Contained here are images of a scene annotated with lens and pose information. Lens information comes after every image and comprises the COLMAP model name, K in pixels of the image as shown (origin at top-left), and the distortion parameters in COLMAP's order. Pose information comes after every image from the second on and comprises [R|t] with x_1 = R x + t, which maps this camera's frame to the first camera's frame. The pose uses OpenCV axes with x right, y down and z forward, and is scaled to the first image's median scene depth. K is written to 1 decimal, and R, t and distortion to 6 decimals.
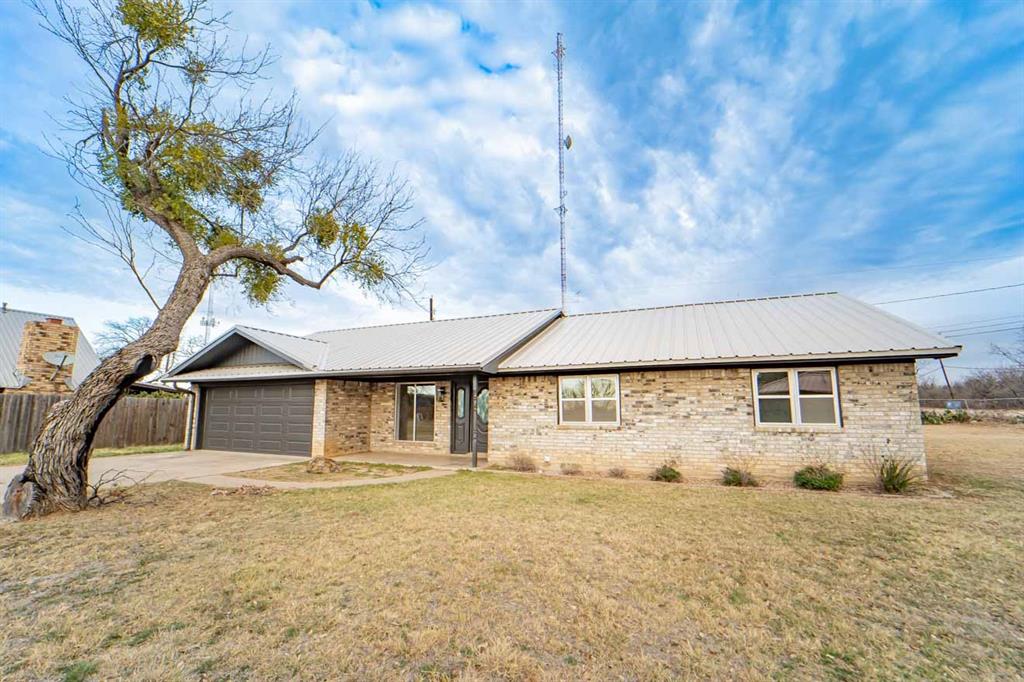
lens RADIAL K [[414.2, 0, 509.8], [0, 414.2, 359.0], [0, 0, 1]] dist [-0.008830, -0.001222]
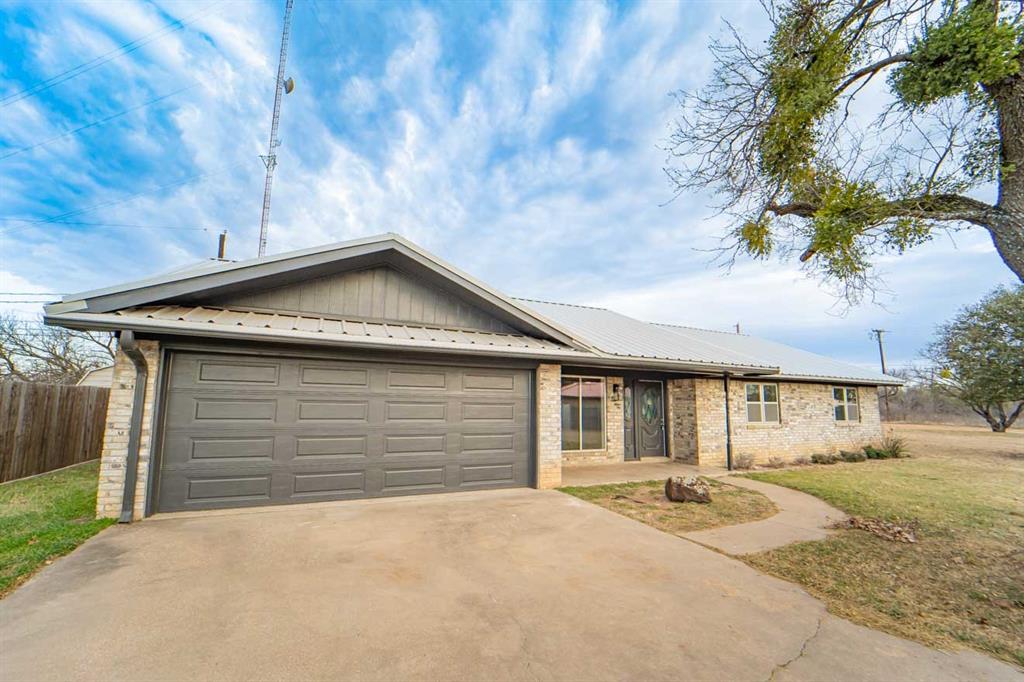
lens RADIAL K [[414.2, 0, 502.8], [0, 414.2, 342.6], [0, 0, 1]] dist [-0.008830, -0.001222]
pose [[0.671399, 0.119658, 0.731372, -0.964608], [-0.100787, 0.992453, -0.069850, 0.066732], [-0.734211, -0.026816, 0.678392, 0.598481]]
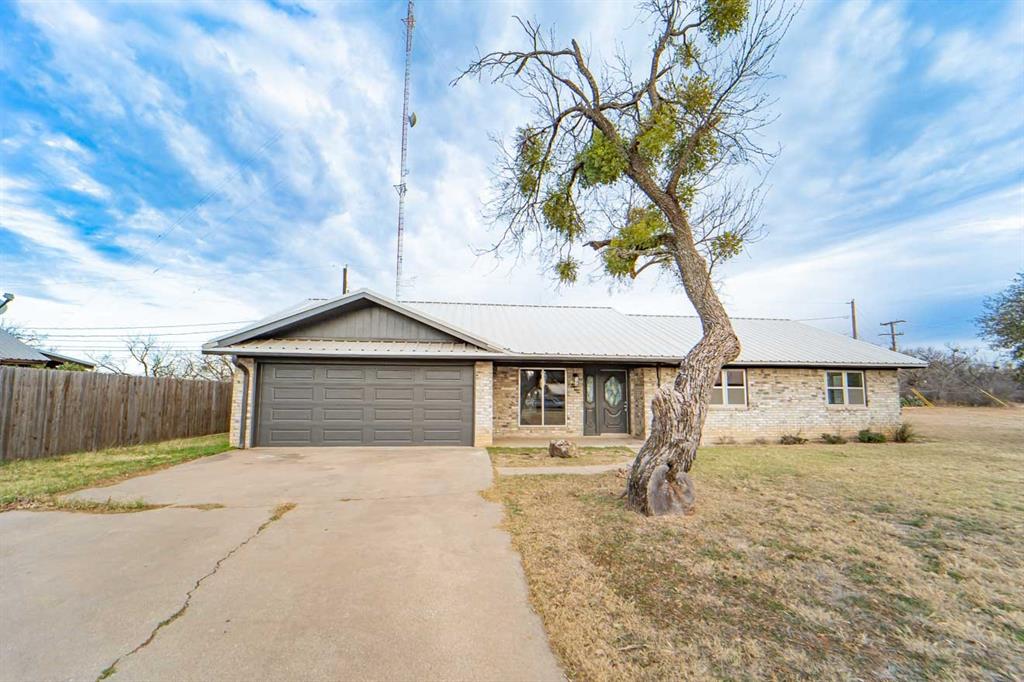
lens RADIAL K [[414.2, 0, 507.3], [0, 414.2, 344.0], [0, 0, 1]] dist [-0.008830, -0.001222]
pose [[0.871357, 0.065573, 0.486248, -0.846905], [-0.064452, 0.997739, -0.019052, 0.023128], [-0.486398, -0.014739, 0.873613, 0.155123]]
